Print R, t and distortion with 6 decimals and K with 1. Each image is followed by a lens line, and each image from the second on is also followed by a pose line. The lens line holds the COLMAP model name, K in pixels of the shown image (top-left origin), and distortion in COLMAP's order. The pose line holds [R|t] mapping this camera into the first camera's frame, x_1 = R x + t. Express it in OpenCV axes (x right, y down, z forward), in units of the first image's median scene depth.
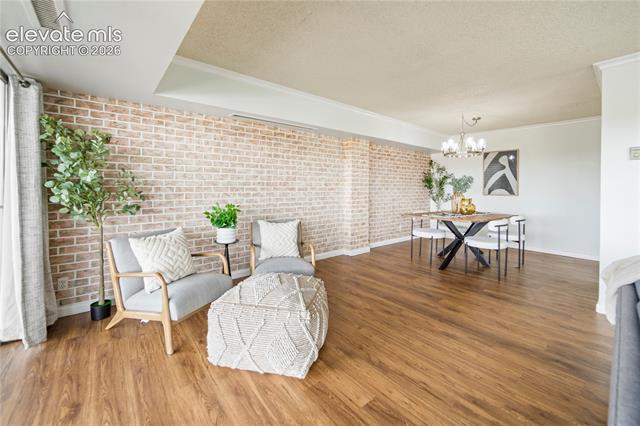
lens RADIAL K [[260.9, 0, 318.3], [0, 260.9, 191.9], [0, 0, 1]] dist [-0.001976, -0.000139]
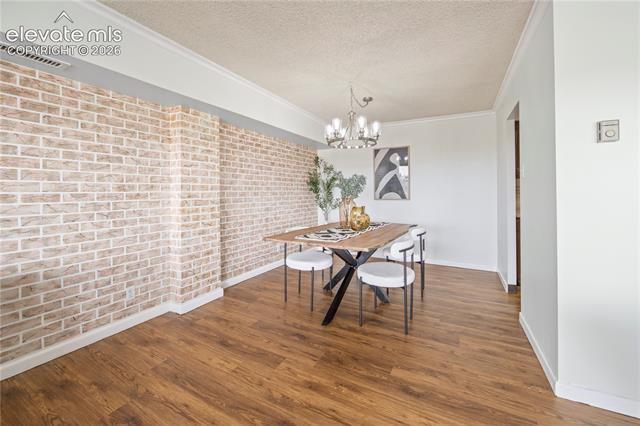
lens RADIAL K [[260.9, 0, 318.3], [0, 260.9, 191.9], [0, 0, 1]] dist [-0.001976, -0.000139]
pose [[0.929238, -0.010603, 0.369328, 0.202087], [0.017124, 0.999750, -0.014383, -0.005497], [-0.369084, 0.019690, 0.929188, 0.373767]]
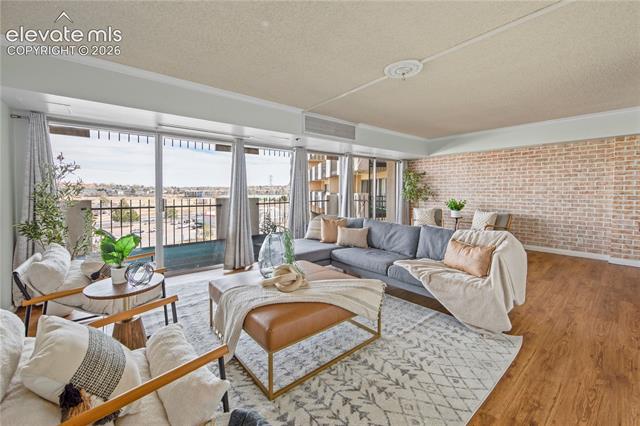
lens RADIAL K [[261.1, 0, 316.9], [0, 261.1, 197.5], [0, 0, 1]] dist [-0.001227, -0.000031]
pose [[0.017690, 0.025095, -0.999529, 1.091944], [-0.015023, 0.999579, 0.024831, -0.000881], [0.999731, 0.014577, 0.018059, -0.096401]]
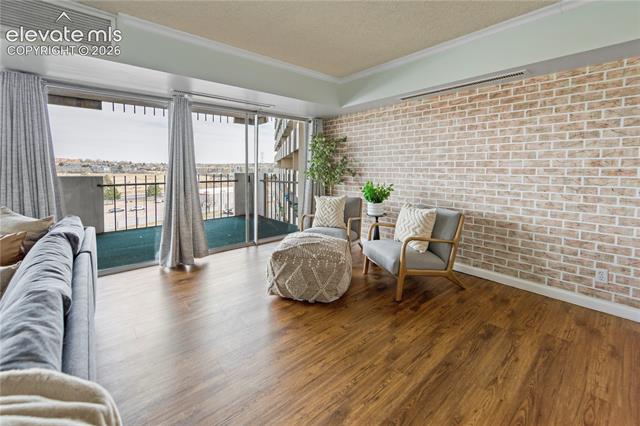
lens RADIAL K [[267.5, 0, 317.0], [0, 267.5, 179.9], [0, 0, 1]] dist [-0.001525, 0.000100]
pose [[0.016066, 0.039712, -0.999082, 0.533490], [-0.024394, 0.998929, 0.039313, -0.002773], [0.999573, 0.023740, 0.017017, 0.456368]]
